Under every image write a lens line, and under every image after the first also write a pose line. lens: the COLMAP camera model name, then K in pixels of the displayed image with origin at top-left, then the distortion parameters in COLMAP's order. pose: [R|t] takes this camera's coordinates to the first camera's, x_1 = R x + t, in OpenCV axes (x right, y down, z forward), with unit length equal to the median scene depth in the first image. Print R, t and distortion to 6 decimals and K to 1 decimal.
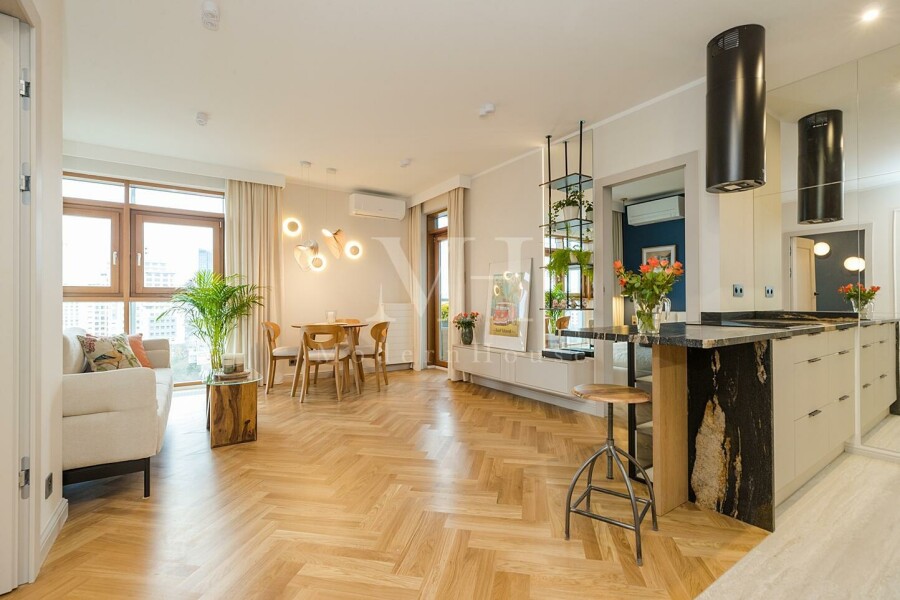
lens RADIAL K [[405.0, 0, 450.0], [0, 405.0, 300.0], [0, 0, 1]] dist [0.000323, -0.000120]
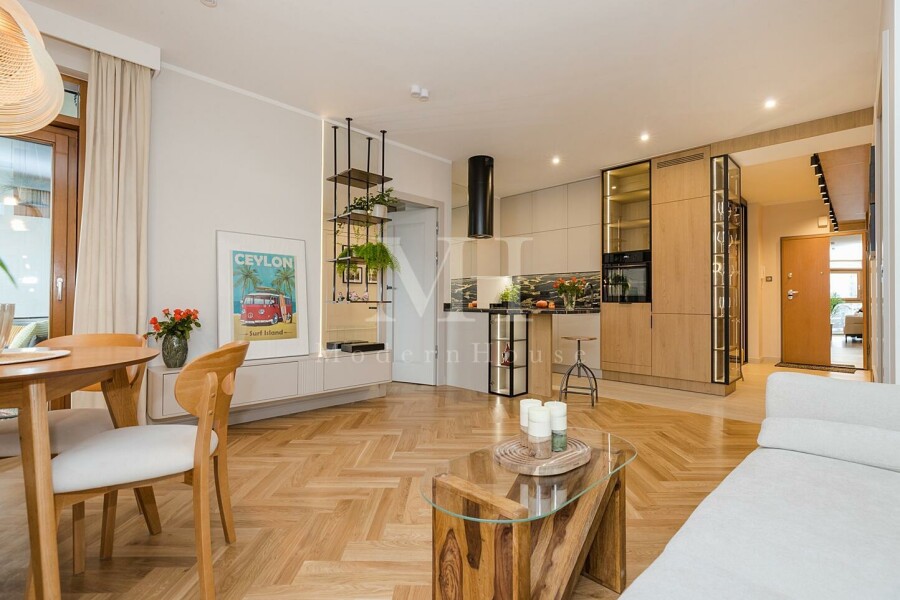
lens RADIAL K [[416.6, 0, 450.0], [0, 416.6, 300.0], [0, 0, 1]] dist [-0.016337, 0.000109]
pose [[-0.185848, 0.010423, 0.982523, -0.642104], [-0.010758, 0.999862, -0.012642, 0.024111], [-0.982520, -0.012919, -0.185711, 0.808712]]
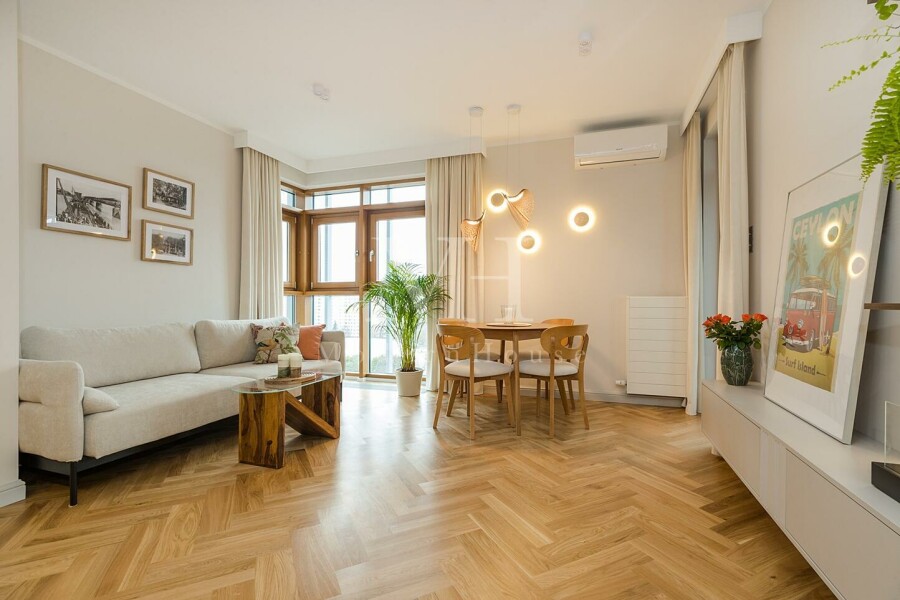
lens RADIAL K [[405.6, 0, 455.2], [0, 405.6, 302.0], [0, 0, 1]] dist [-0.002213, 0.000102]
pose [[0.615357, 0.004424, -0.788236, 0.225158], [0.004475, 0.999949, 0.009106, 0.013983], [0.788236, -0.009131, 0.615306, 0.523445]]
